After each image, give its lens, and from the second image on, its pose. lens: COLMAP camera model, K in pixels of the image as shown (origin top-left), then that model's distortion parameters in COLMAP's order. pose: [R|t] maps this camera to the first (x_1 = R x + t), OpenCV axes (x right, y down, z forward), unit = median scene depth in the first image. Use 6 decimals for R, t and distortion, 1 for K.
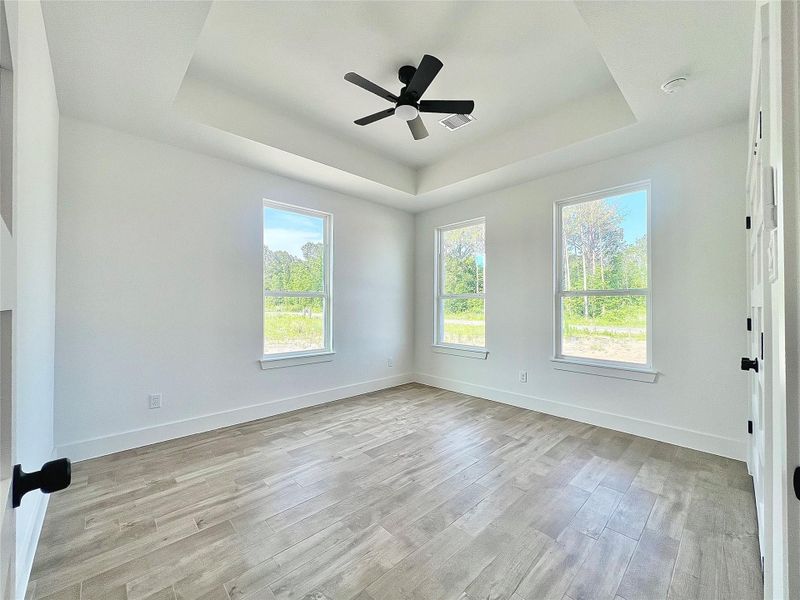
lens RADIAL K [[320.4, 0, 399.2], [0, 320.4, 300.9], [0, 0, 1]] dist [-0.001635, 0.000509]
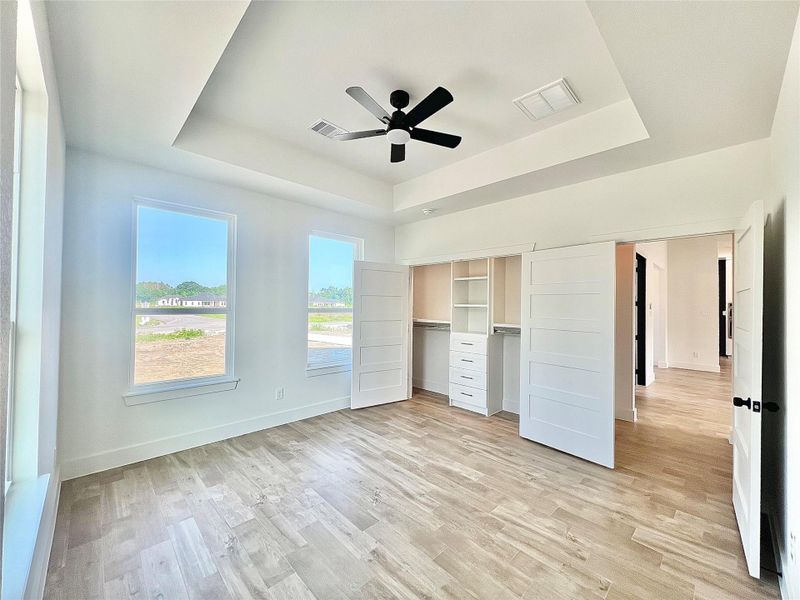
lens RADIAL K [[320.4, 0, 400.3], [0, 320.4, 301.0], [0, 0, 1]] dist [-0.001635, 0.000509]
pose [[-0.013249, 0.011520, 0.999846, -0.788218], [-0.029772, 0.999486, -0.011910, -0.065141], [-0.999469, -0.029925, -0.012900, 0.826823]]
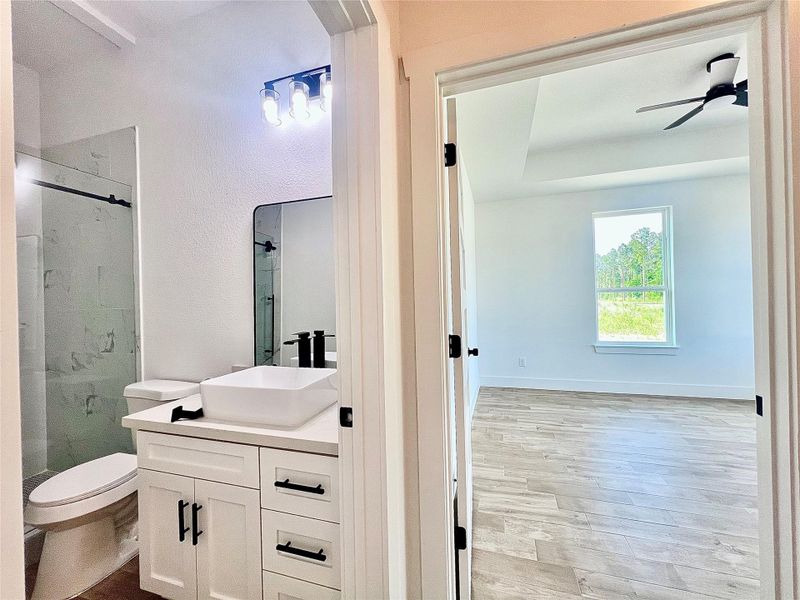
lens RADIAL K [[320.4, 0, 399.8], [0, 320.4, 299.5], [0, 0, 1]] dist [-0.001635, 0.000509]
pose [[0.488642, -0.019256, -0.872272, 0.325310], [0.037373, 0.999301, -0.001124, -0.019377], [0.871684, -0.032050, 0.489020, -0.290829]]
